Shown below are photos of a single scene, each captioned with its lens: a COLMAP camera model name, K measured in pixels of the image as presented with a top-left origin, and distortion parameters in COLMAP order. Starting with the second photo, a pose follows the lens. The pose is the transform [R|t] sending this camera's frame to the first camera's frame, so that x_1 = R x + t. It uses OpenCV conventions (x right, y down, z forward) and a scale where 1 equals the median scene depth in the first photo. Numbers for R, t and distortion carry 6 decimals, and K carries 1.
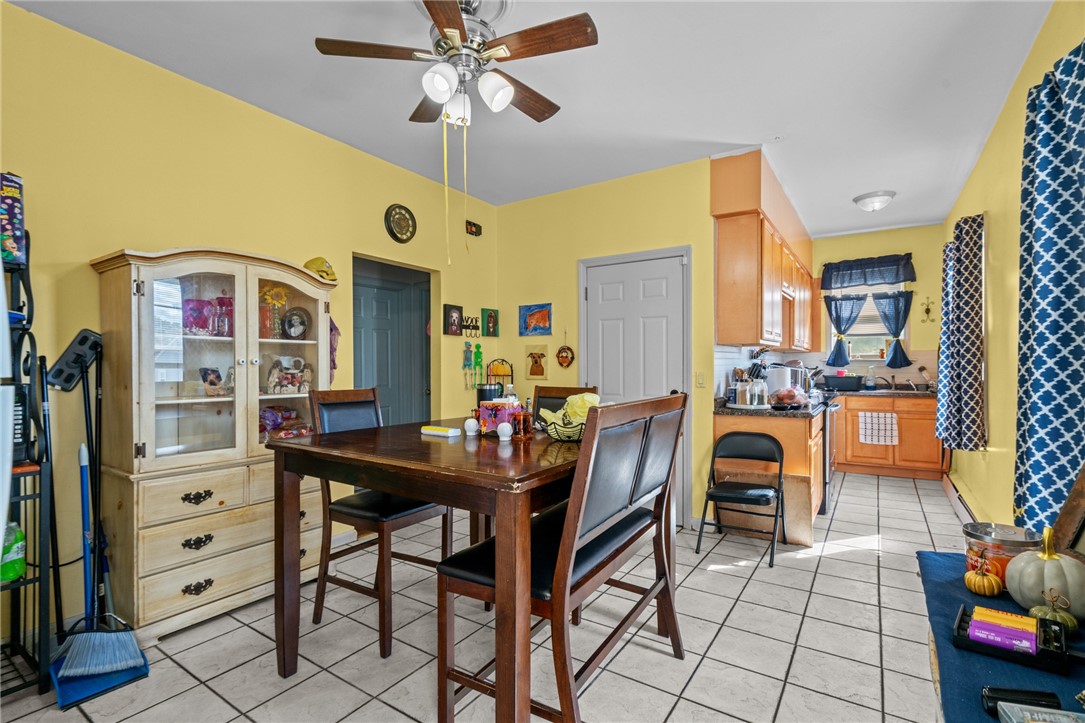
lens RADIAL K [[491.8, 0, 545.7], [0, 491.8, 370.1], [0, 0, 1]] dist [-0.004573, 0.000020]
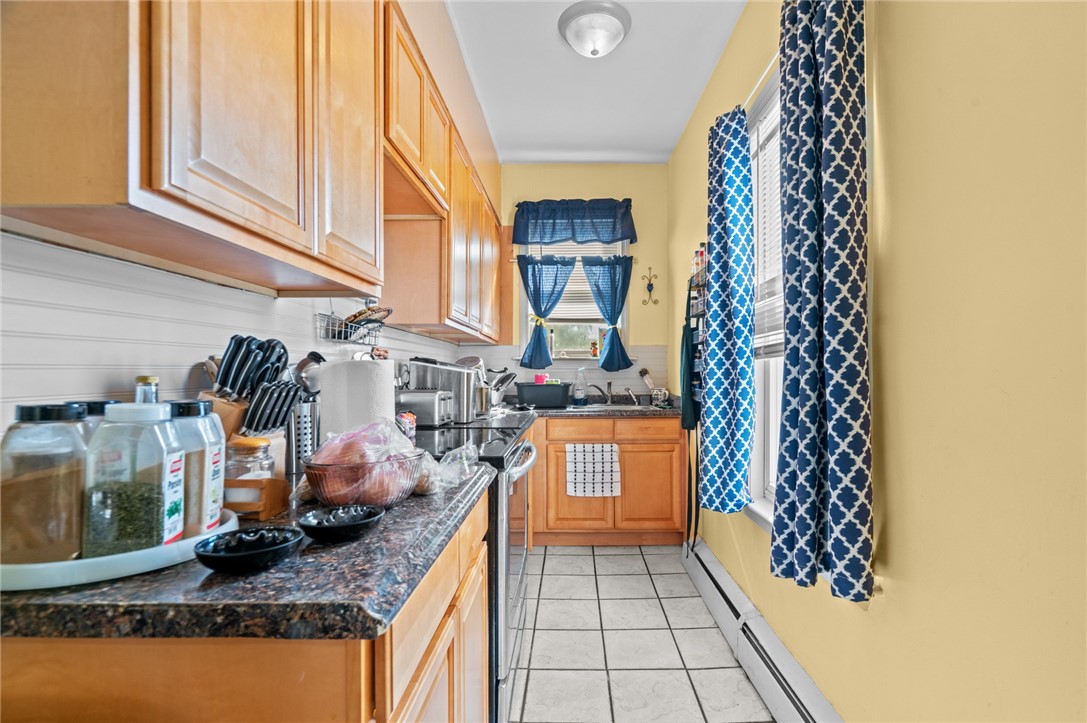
lens RADIAL K [[492.7, 0, 546.5], [0, 492.7, 370.2], [0, 0, 1]] dist [-0.004573, 0.000020]
pose [[0.855107, 0.008129, 0.518388, 0.296236], [0.000224, 0.999871, -0.016048, 0.005482], [-0.518451, 0.013839, 0.854995, 0.481918]]
